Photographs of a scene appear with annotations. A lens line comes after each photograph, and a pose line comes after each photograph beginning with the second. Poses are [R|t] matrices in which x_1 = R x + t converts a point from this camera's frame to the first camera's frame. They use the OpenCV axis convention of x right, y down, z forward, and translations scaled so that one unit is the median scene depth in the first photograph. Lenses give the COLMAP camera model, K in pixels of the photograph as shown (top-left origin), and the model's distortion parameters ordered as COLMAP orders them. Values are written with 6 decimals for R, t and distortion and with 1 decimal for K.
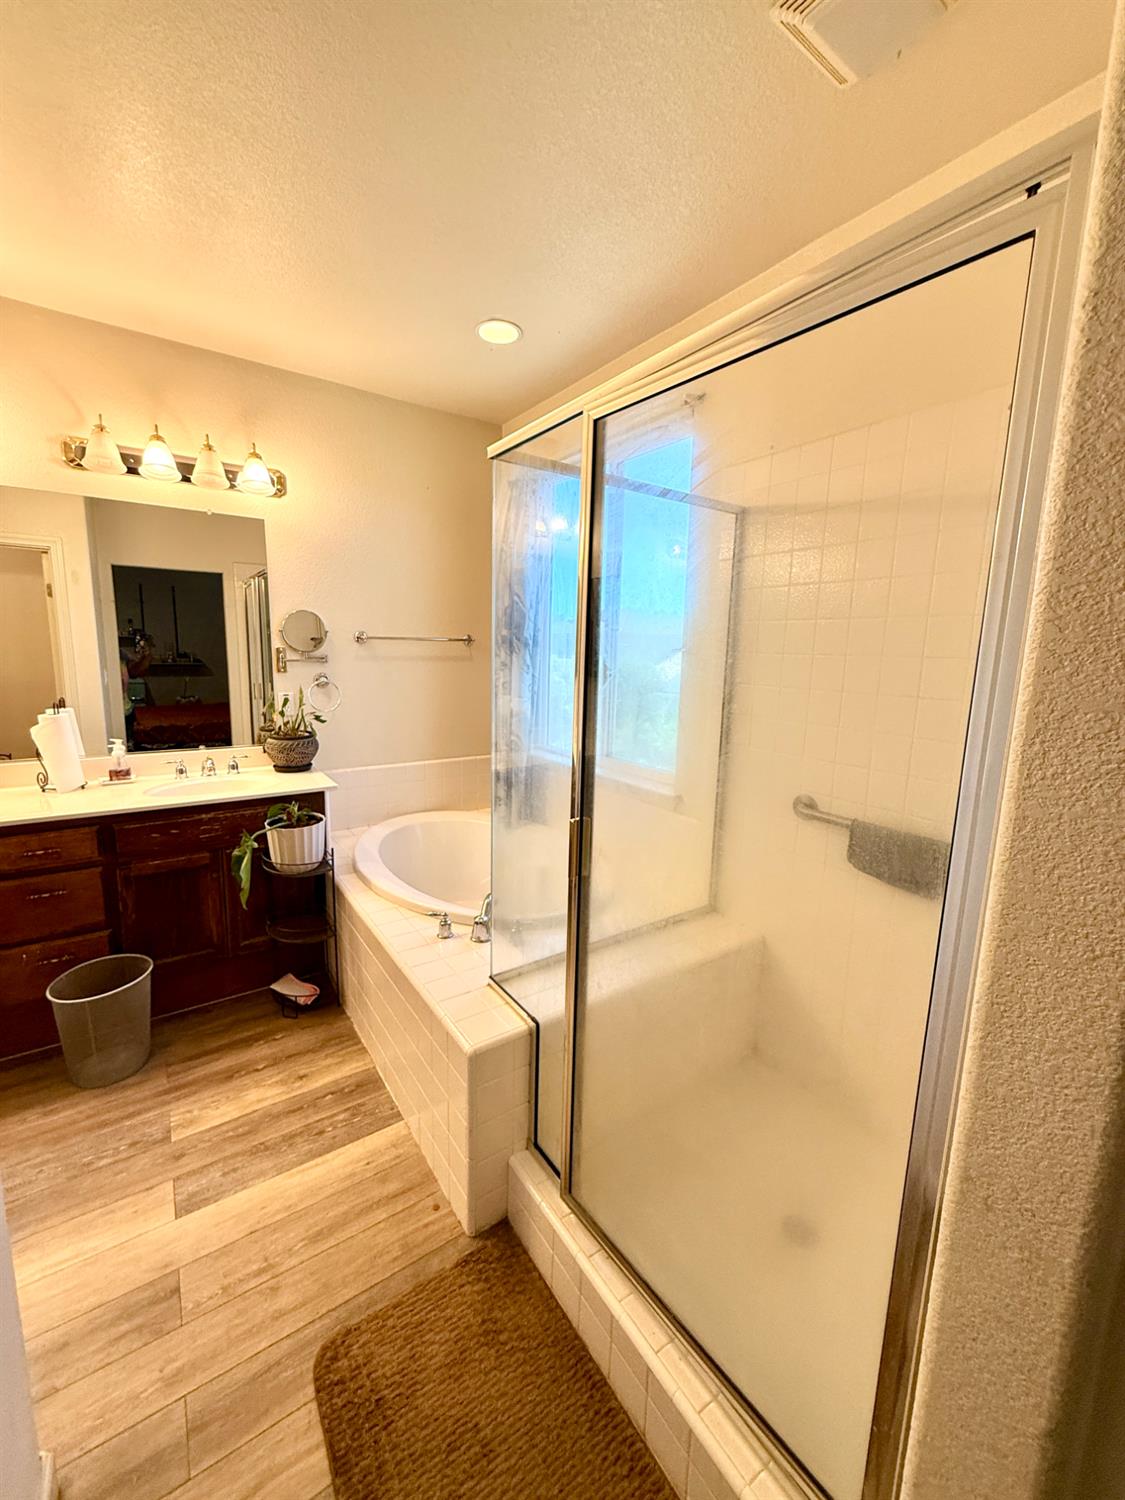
lens RADIAL K [[599.1, 0, 559.2], [0, 599.1, 748.6], [0, 0, 1]] dist [0.000696, -0.000155]
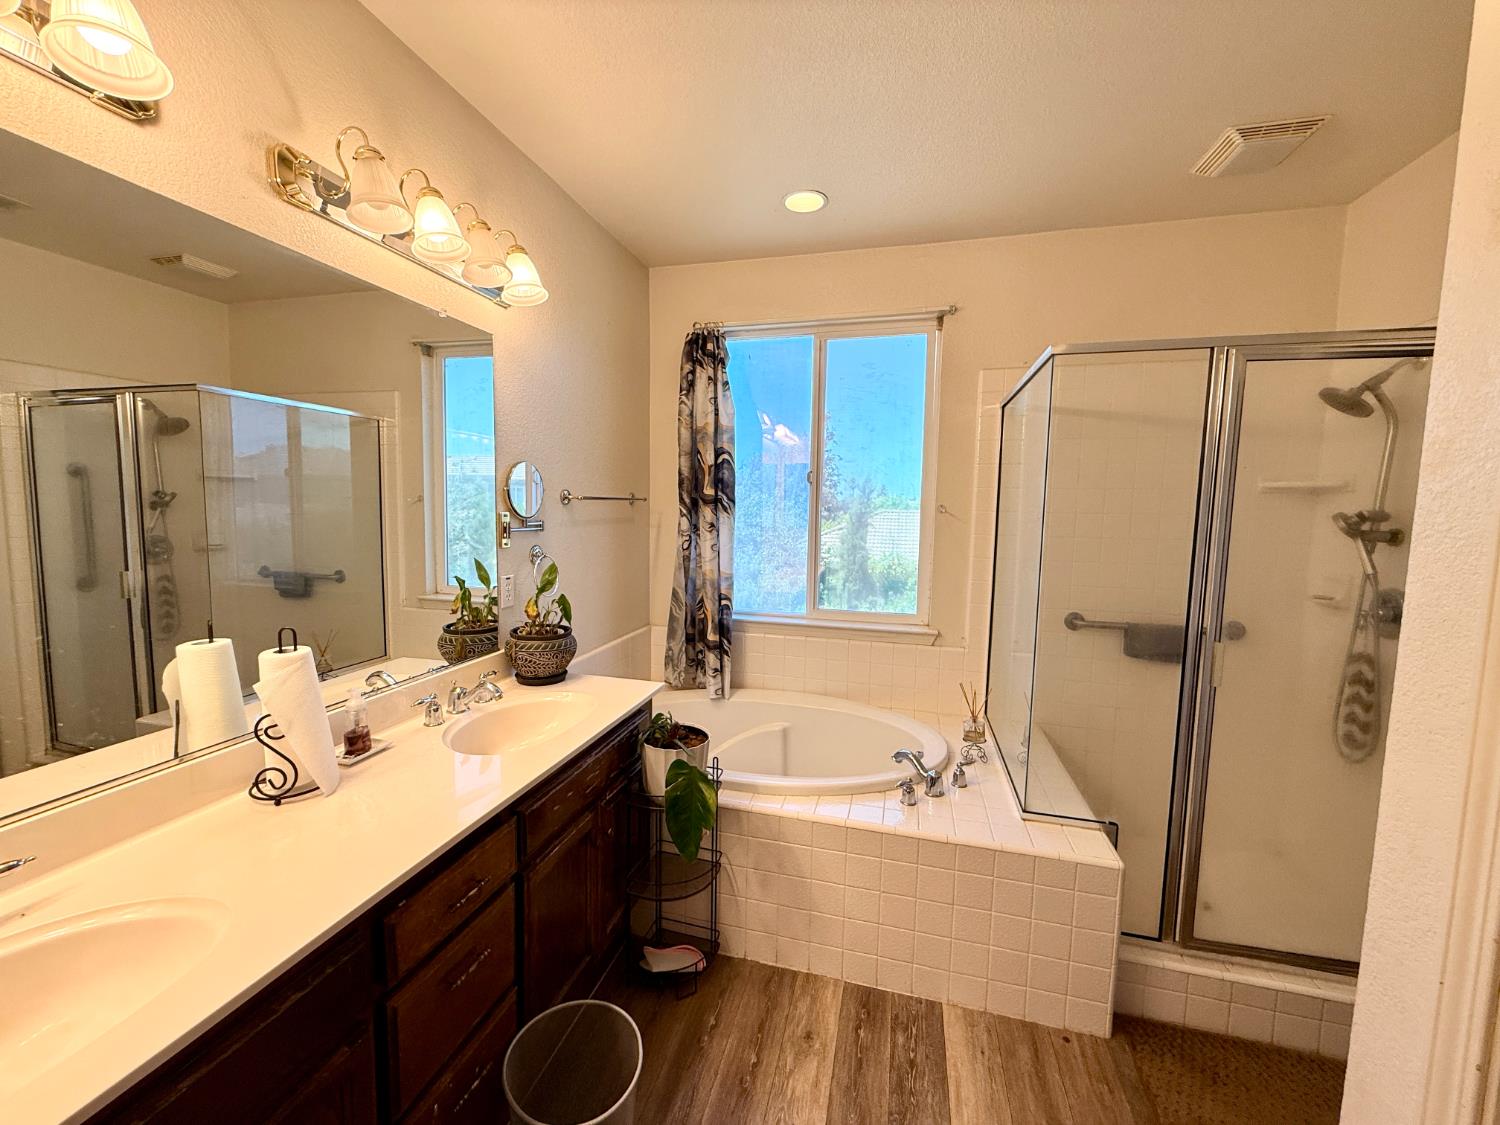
lens RADIAL K [[599.1, 0, 748.3], [0, 599.1, 559.2], [0, 0, 1]] dist [0.000696, -0.000155]
pose [[0.757091, -0.067530, 0.649810, -0.992007], [0.109693, 0.993663, -0.024539, -0.088074], [-0.644035, 0.089857, 0.759700, 0.379108]]
